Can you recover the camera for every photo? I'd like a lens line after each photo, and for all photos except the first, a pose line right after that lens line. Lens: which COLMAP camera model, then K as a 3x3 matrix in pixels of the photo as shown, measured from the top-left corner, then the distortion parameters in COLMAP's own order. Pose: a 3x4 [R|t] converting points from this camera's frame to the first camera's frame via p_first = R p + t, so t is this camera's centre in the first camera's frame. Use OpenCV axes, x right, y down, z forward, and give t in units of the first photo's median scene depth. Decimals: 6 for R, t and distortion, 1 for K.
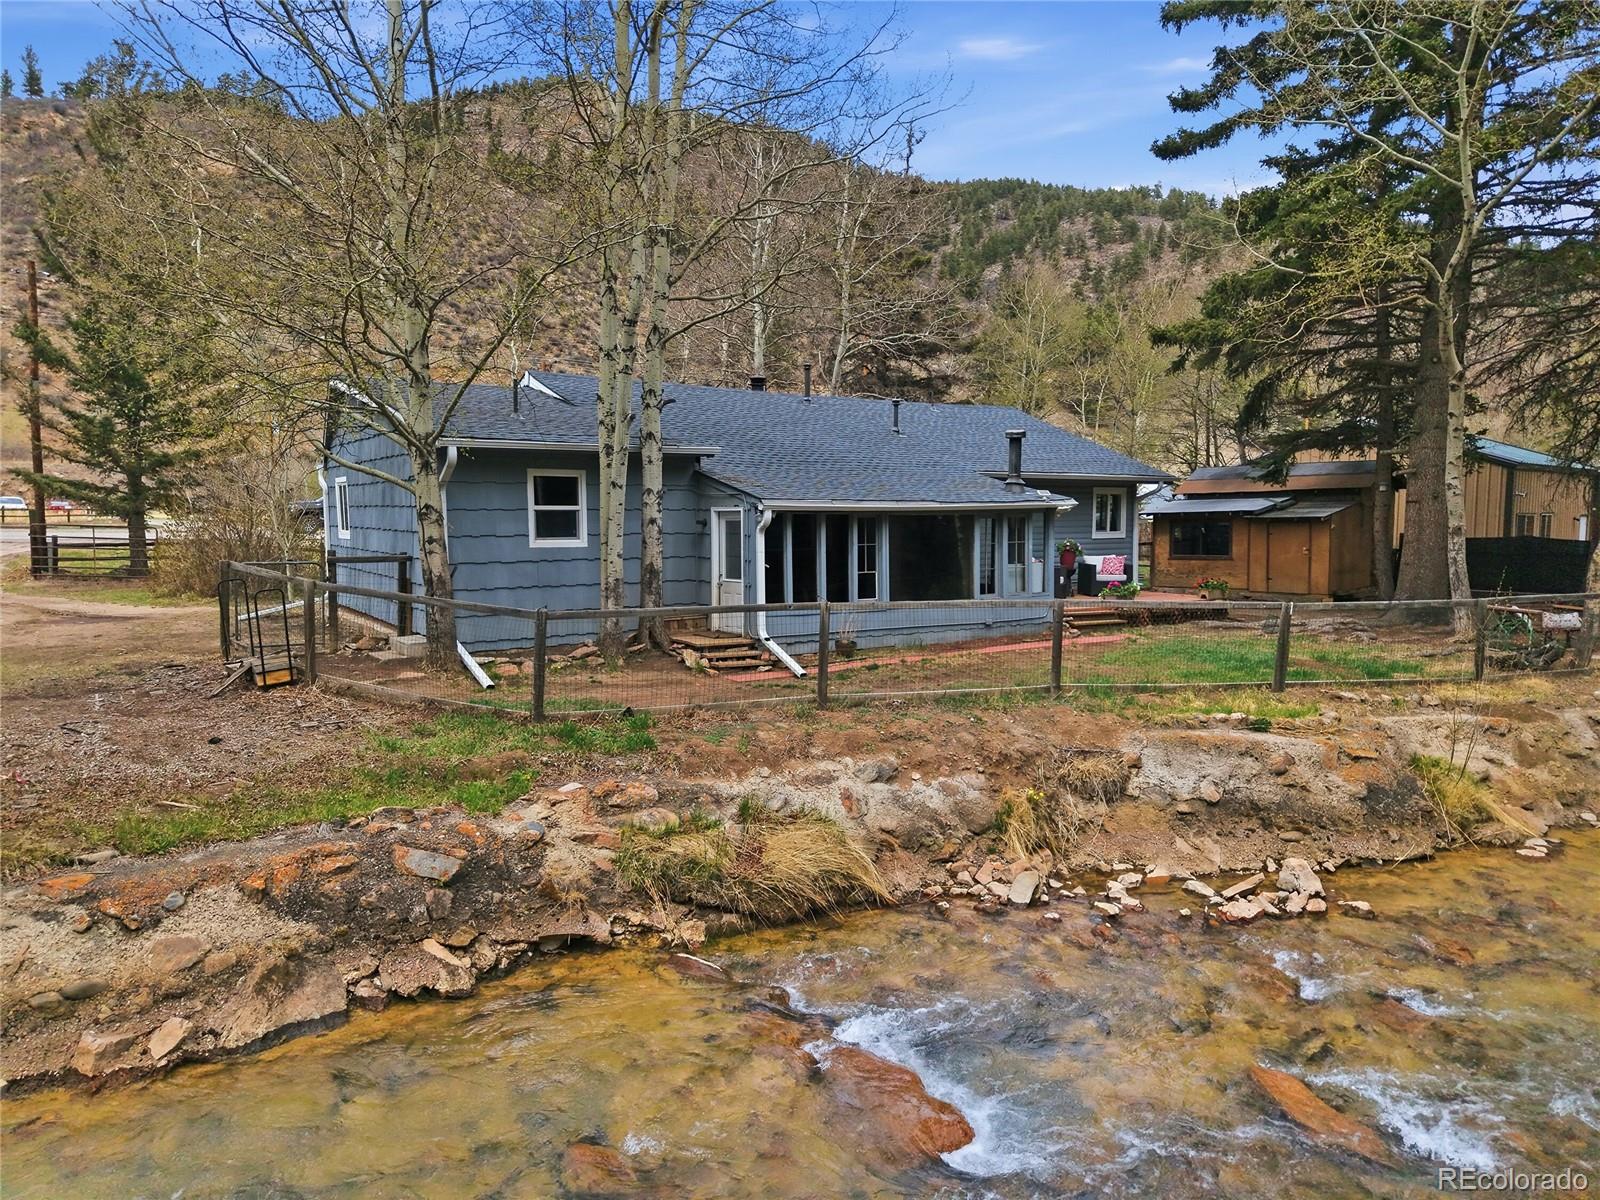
lens RADIAL K [[1078.4, 0, 792.1], [0, 1078.4, 598.8], [0, 0, 1]] dist [0.003110, -0.013911]
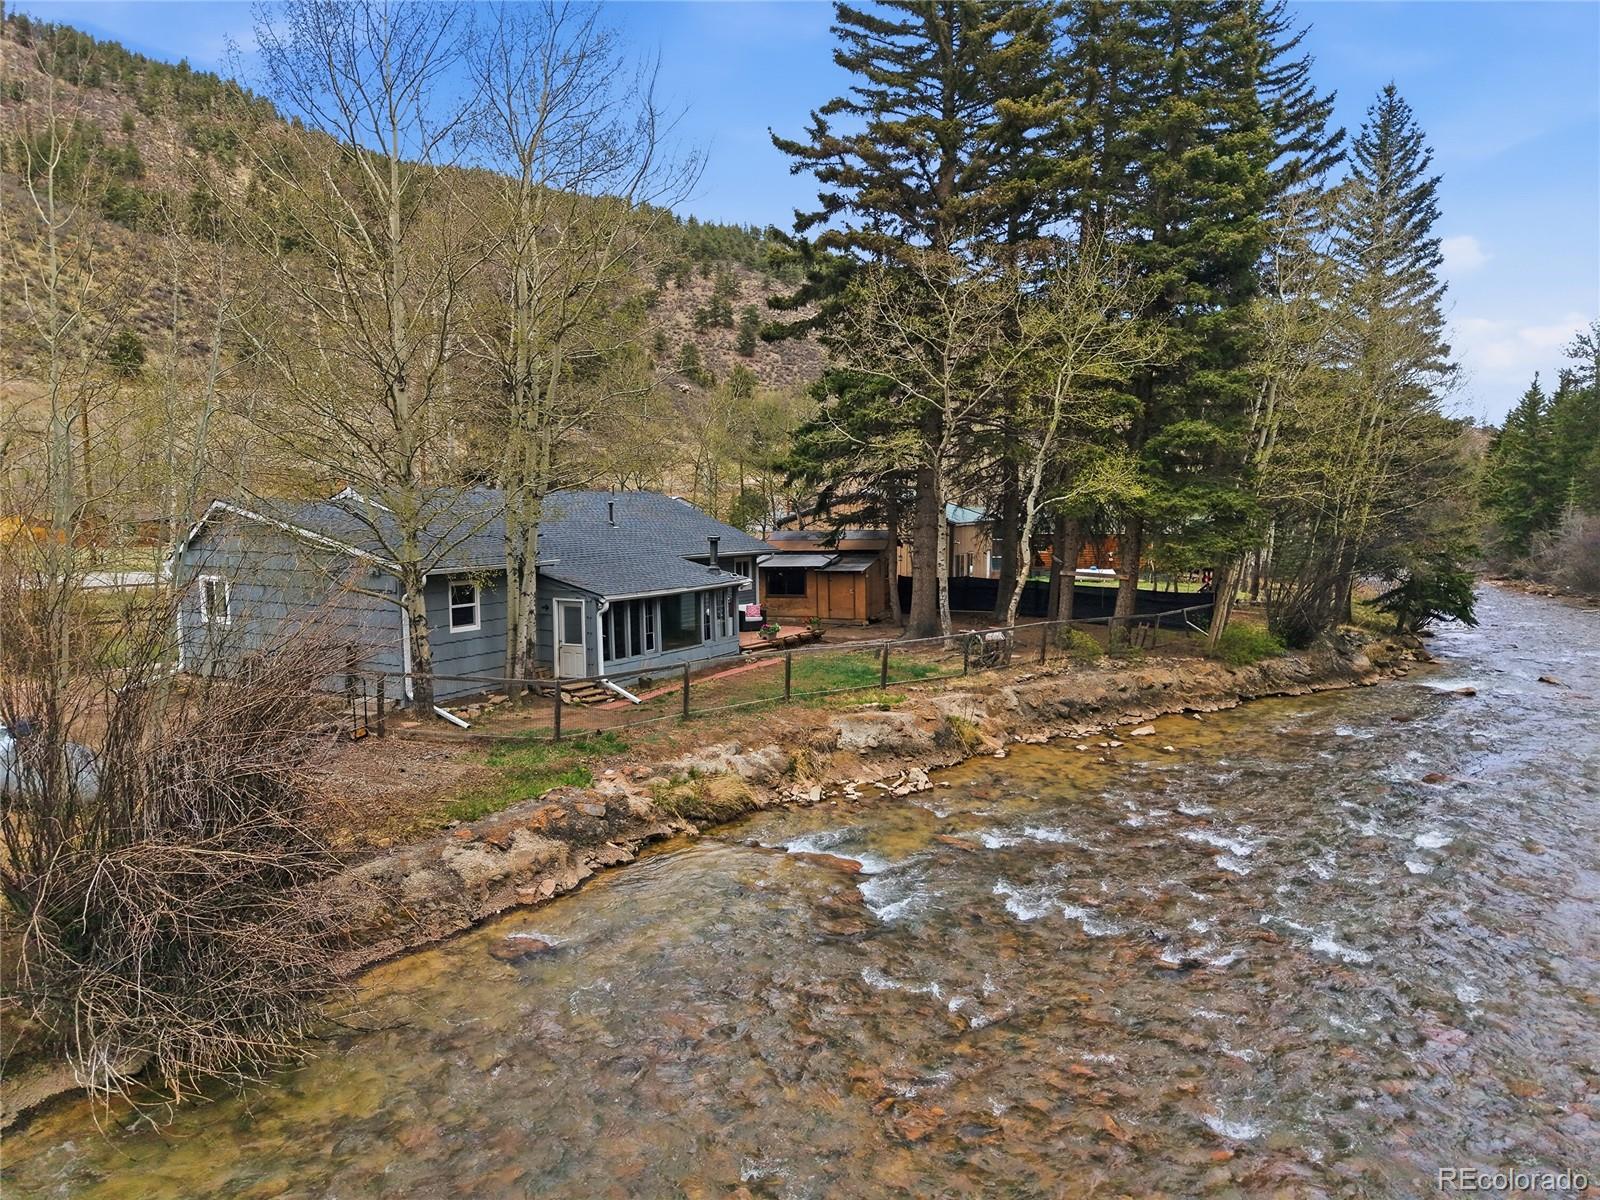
lens RADIAL K [[1078.4, 0, 802.6], [0, 1078.4, 596.1], [0, 0, 1]] dist [0.003110, -0.013911]
pose [[0.886921, -0.040431, 0.460149, -0.631518], [0.039230, 0.999156, 0.012176, -0.124349], [-0.460253, 0.007252, 0.887758, -0.728622]]
